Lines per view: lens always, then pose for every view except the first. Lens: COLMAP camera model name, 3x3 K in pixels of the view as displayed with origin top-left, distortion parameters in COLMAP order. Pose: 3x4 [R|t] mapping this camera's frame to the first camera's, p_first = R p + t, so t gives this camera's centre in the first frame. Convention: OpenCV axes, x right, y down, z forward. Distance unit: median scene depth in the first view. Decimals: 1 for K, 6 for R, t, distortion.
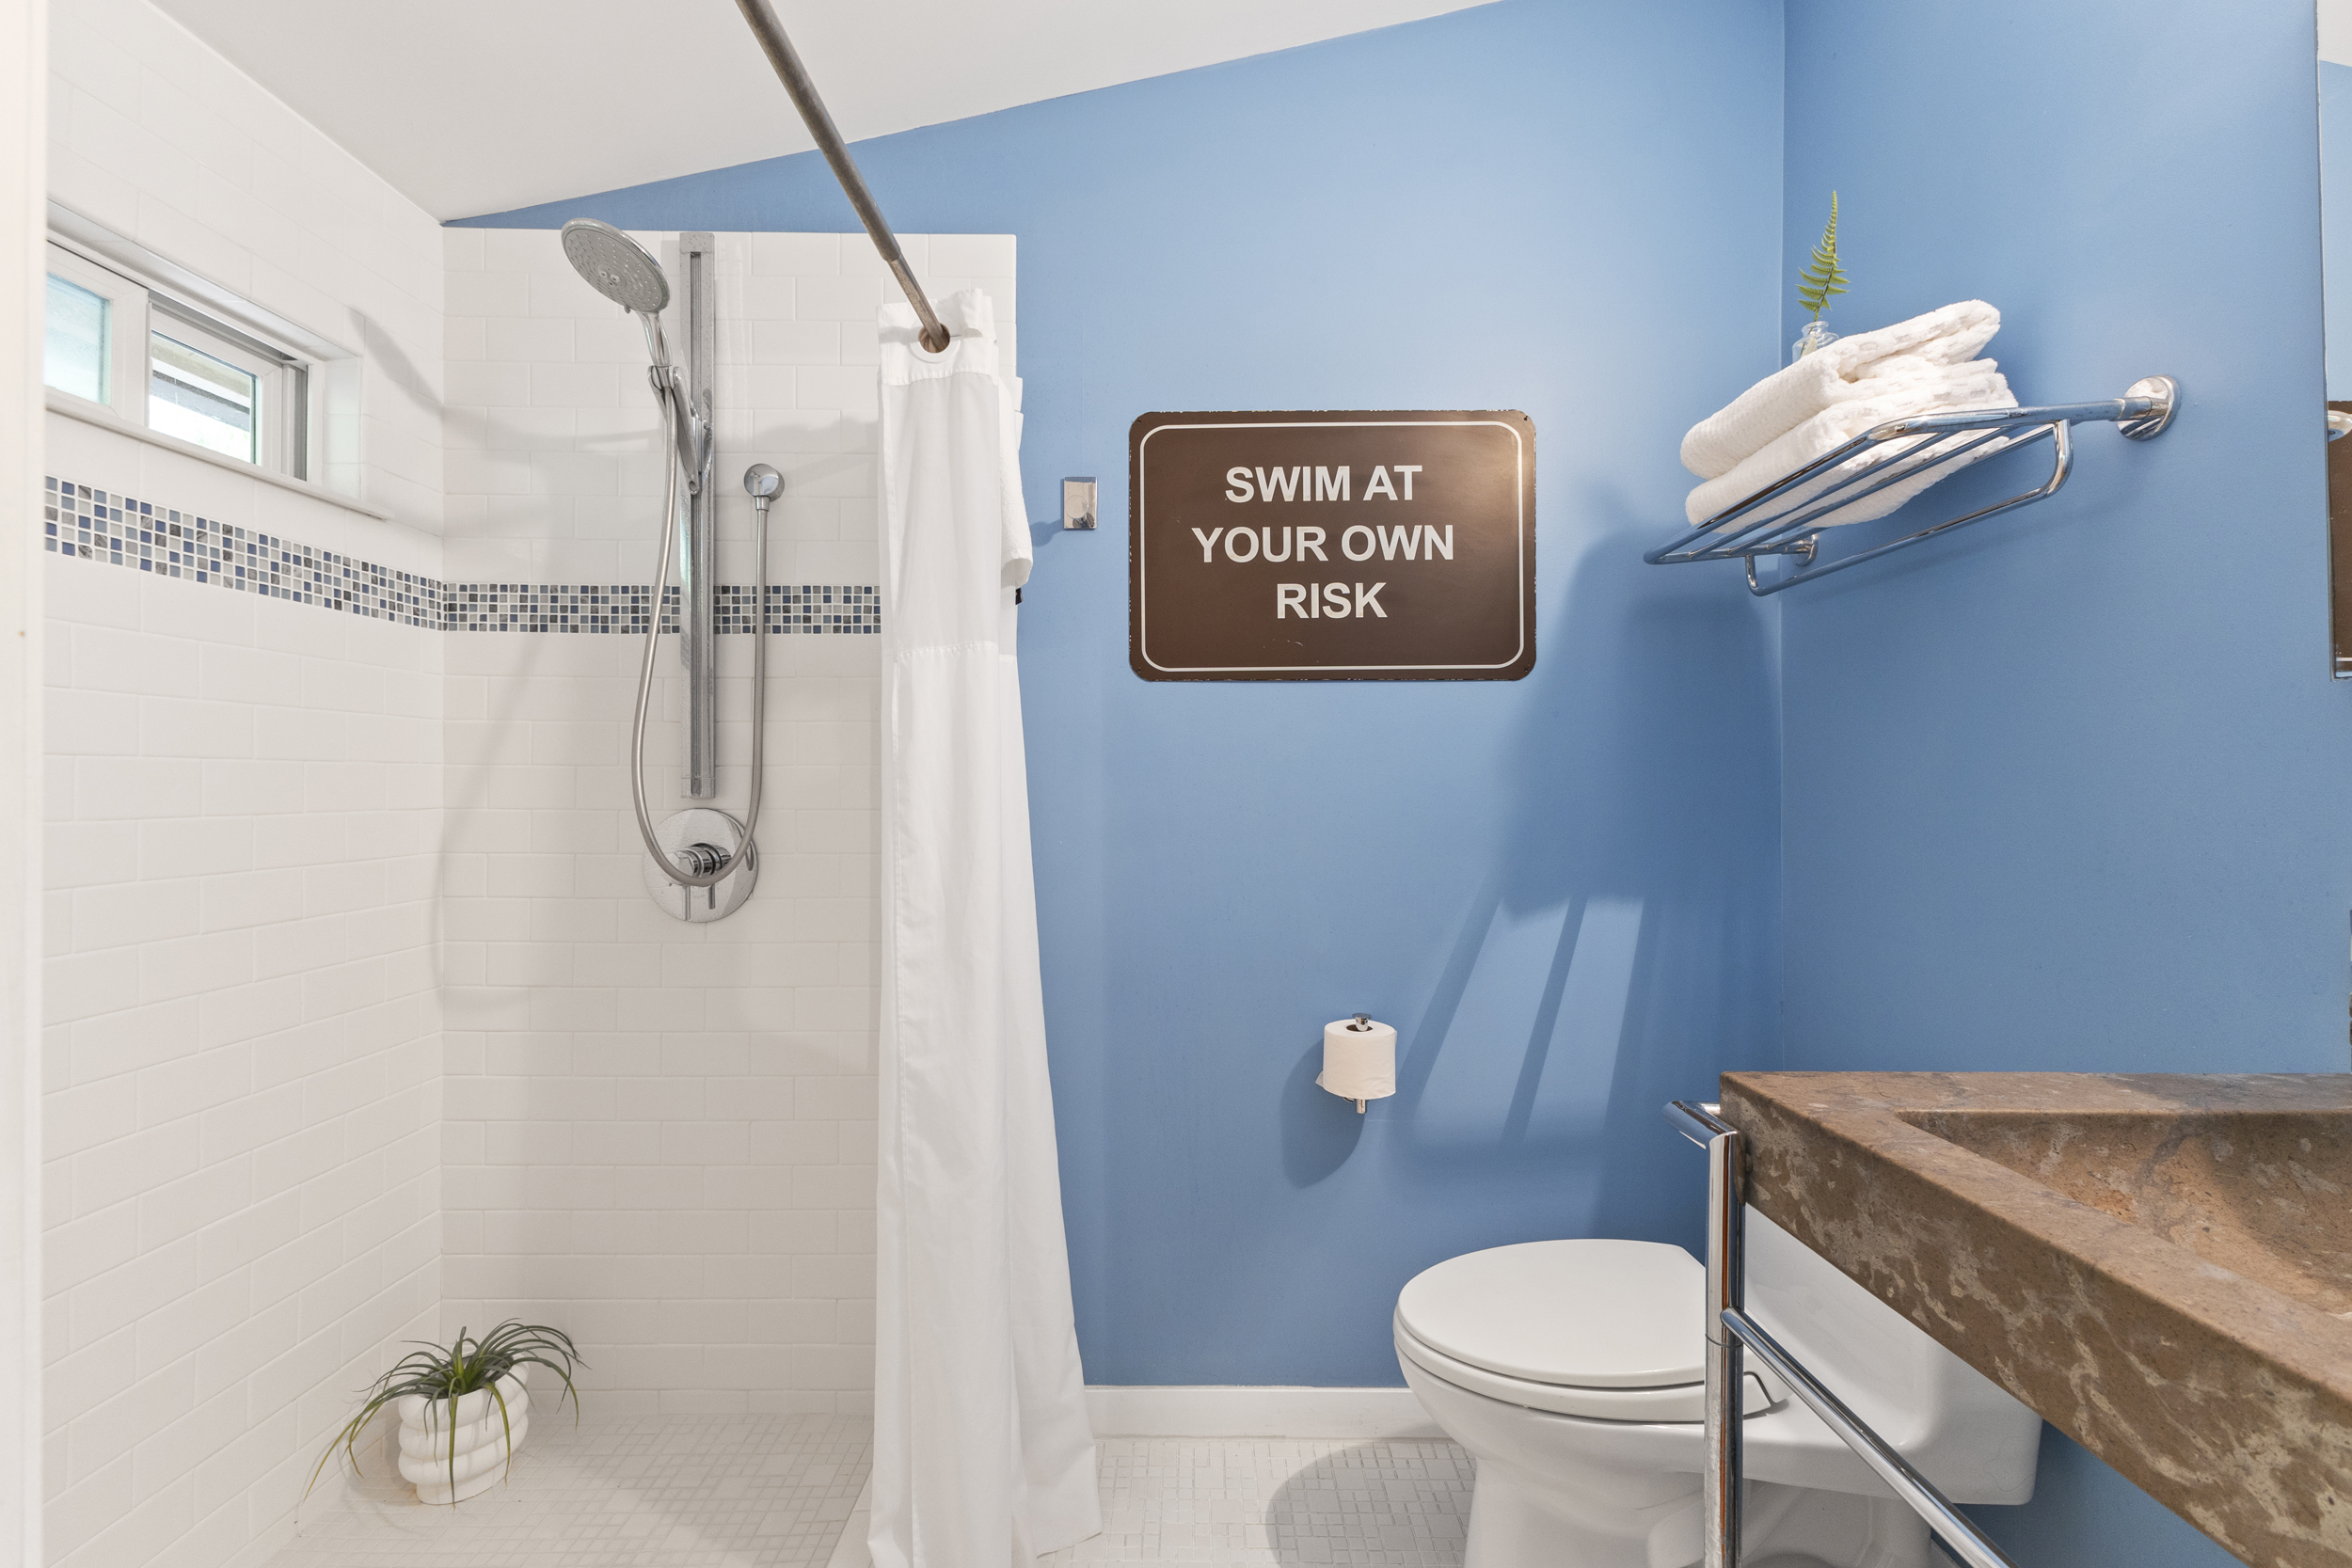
lens RADIAL K [[1015.7, 0, 1181.0], [0, 1015.7, 785.0], [0, 0, 1]] dist [0.002993, -0.001260]
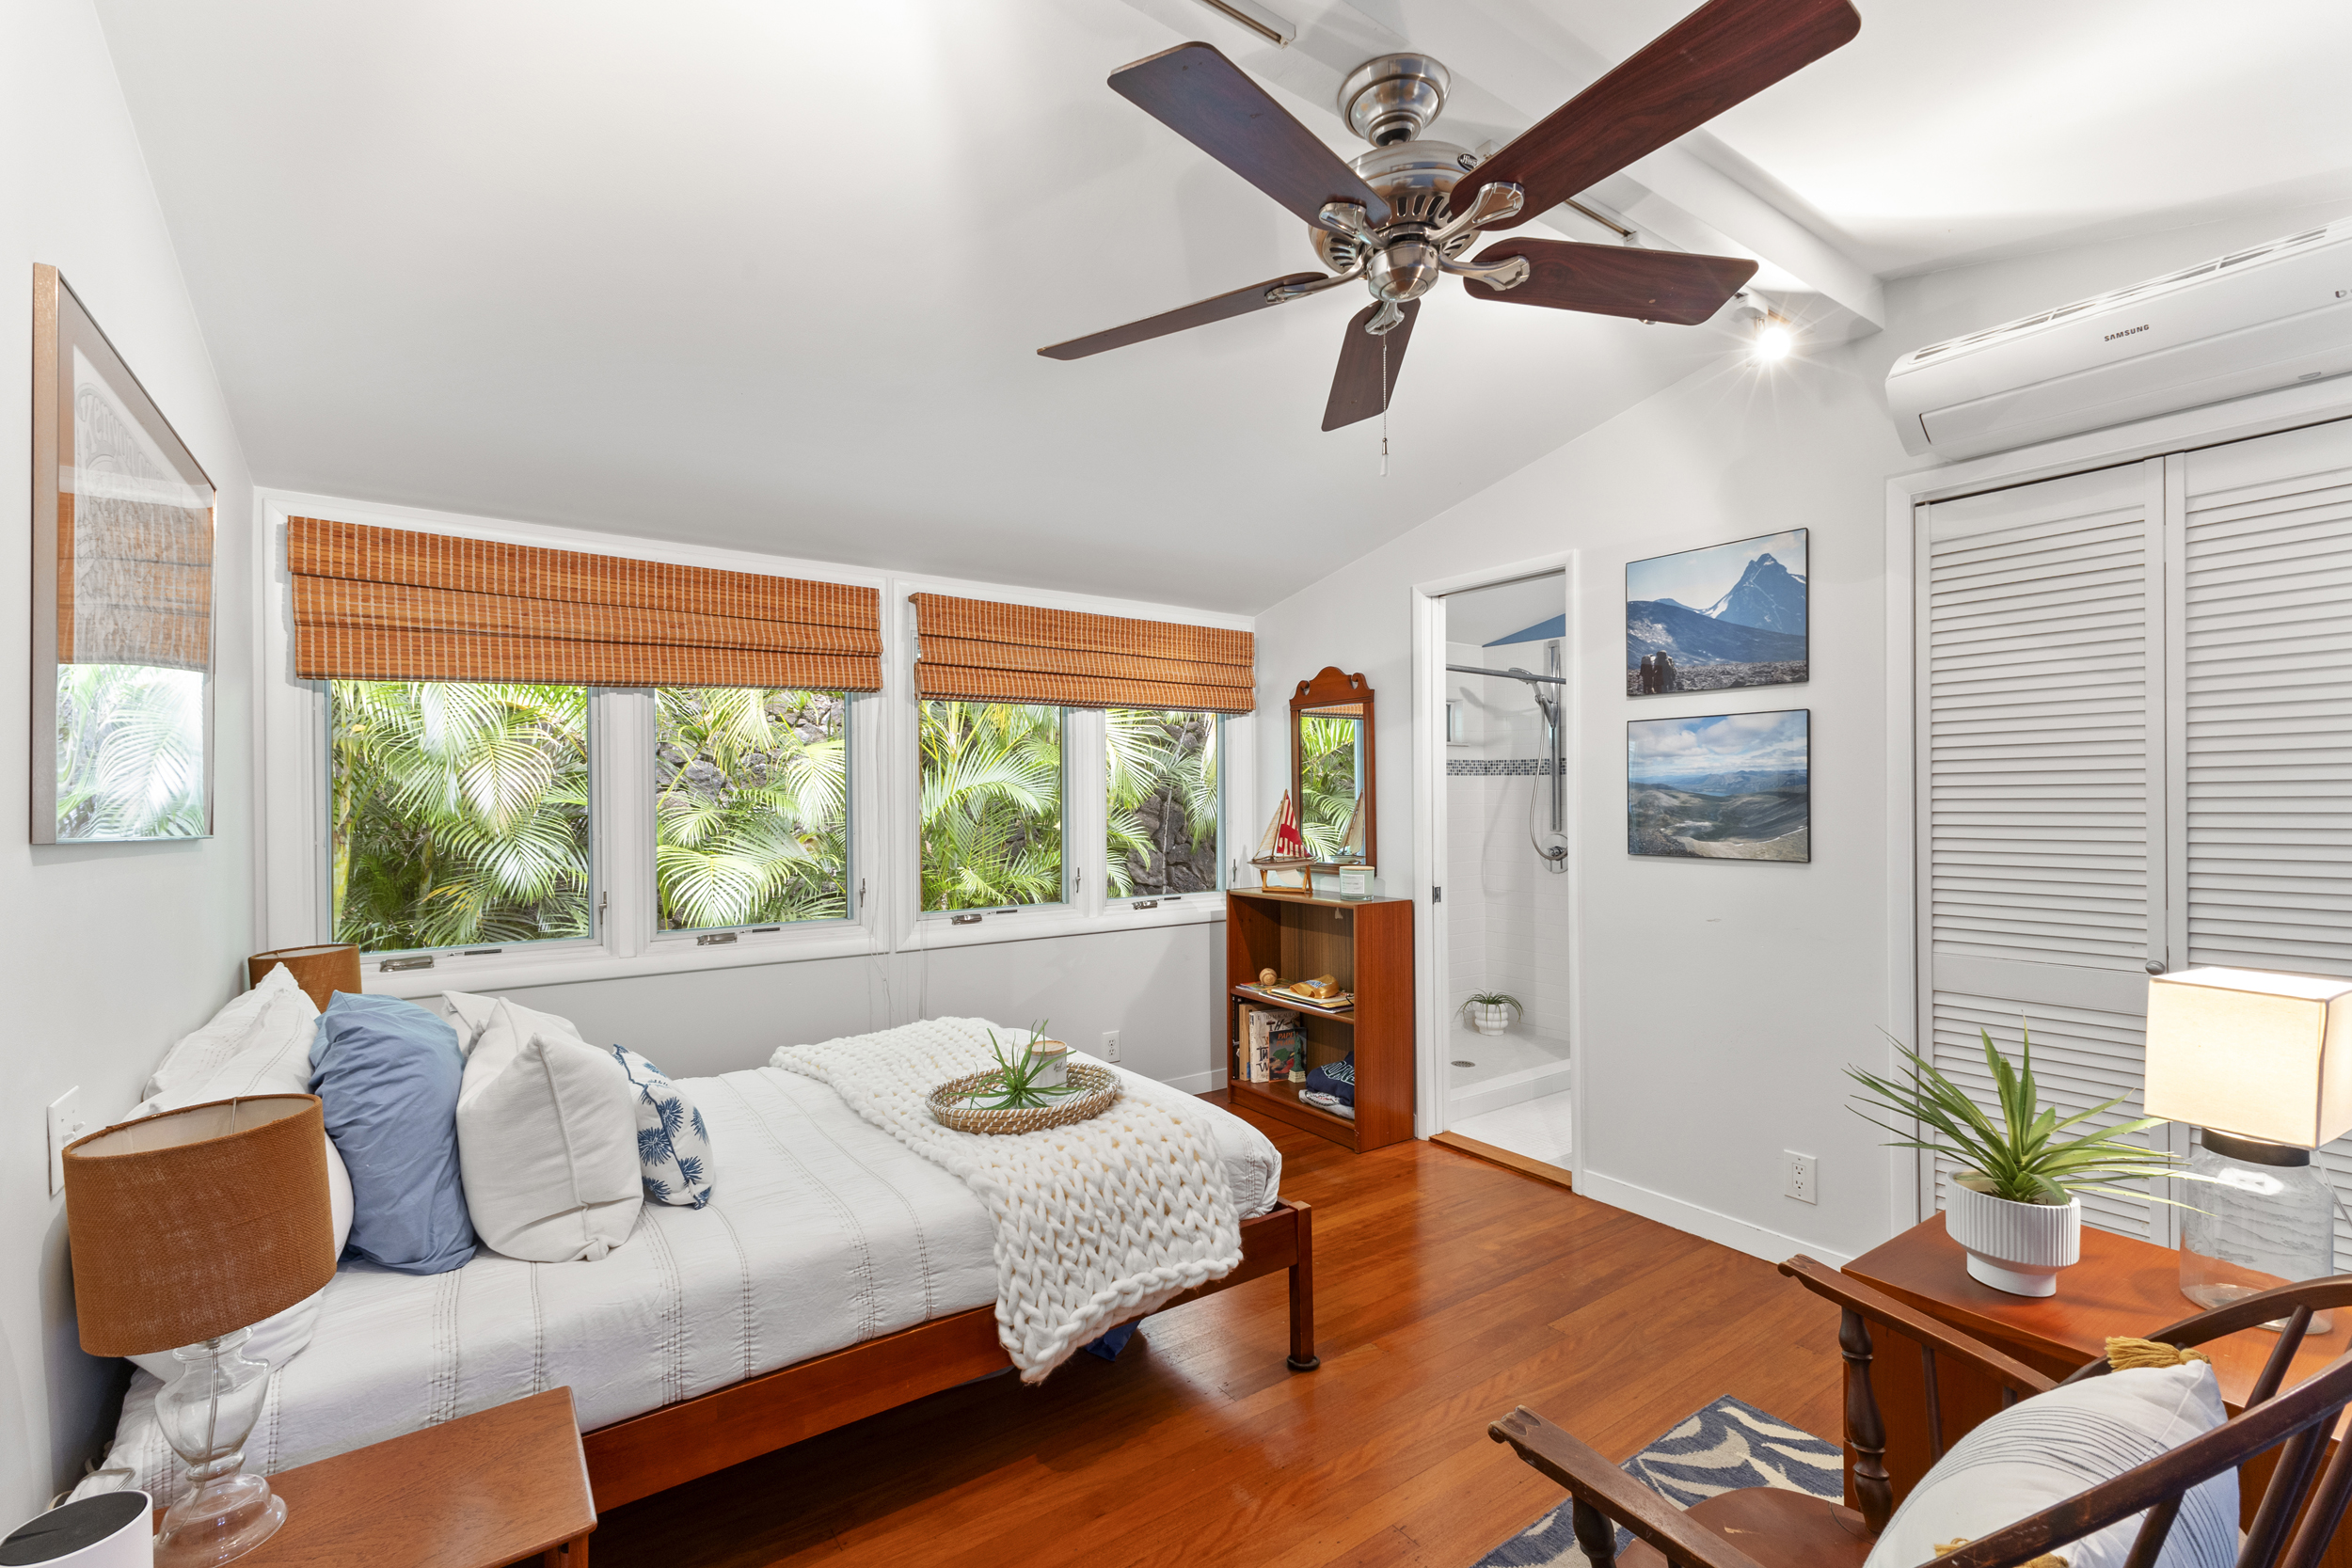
lens RADIAL K [[1015.7, 0, 1177.1], [0, 1015.7, 795.0], [0, 0, 1]] dist [0.002993, -0.001260]
pose [[0.591426, -0.004471, -0.806347, 1.288654], [0.007687, 0.999970, 0.000093, -0.099338], [0.806323, -0.006253, 0.591443, -1.679550]]
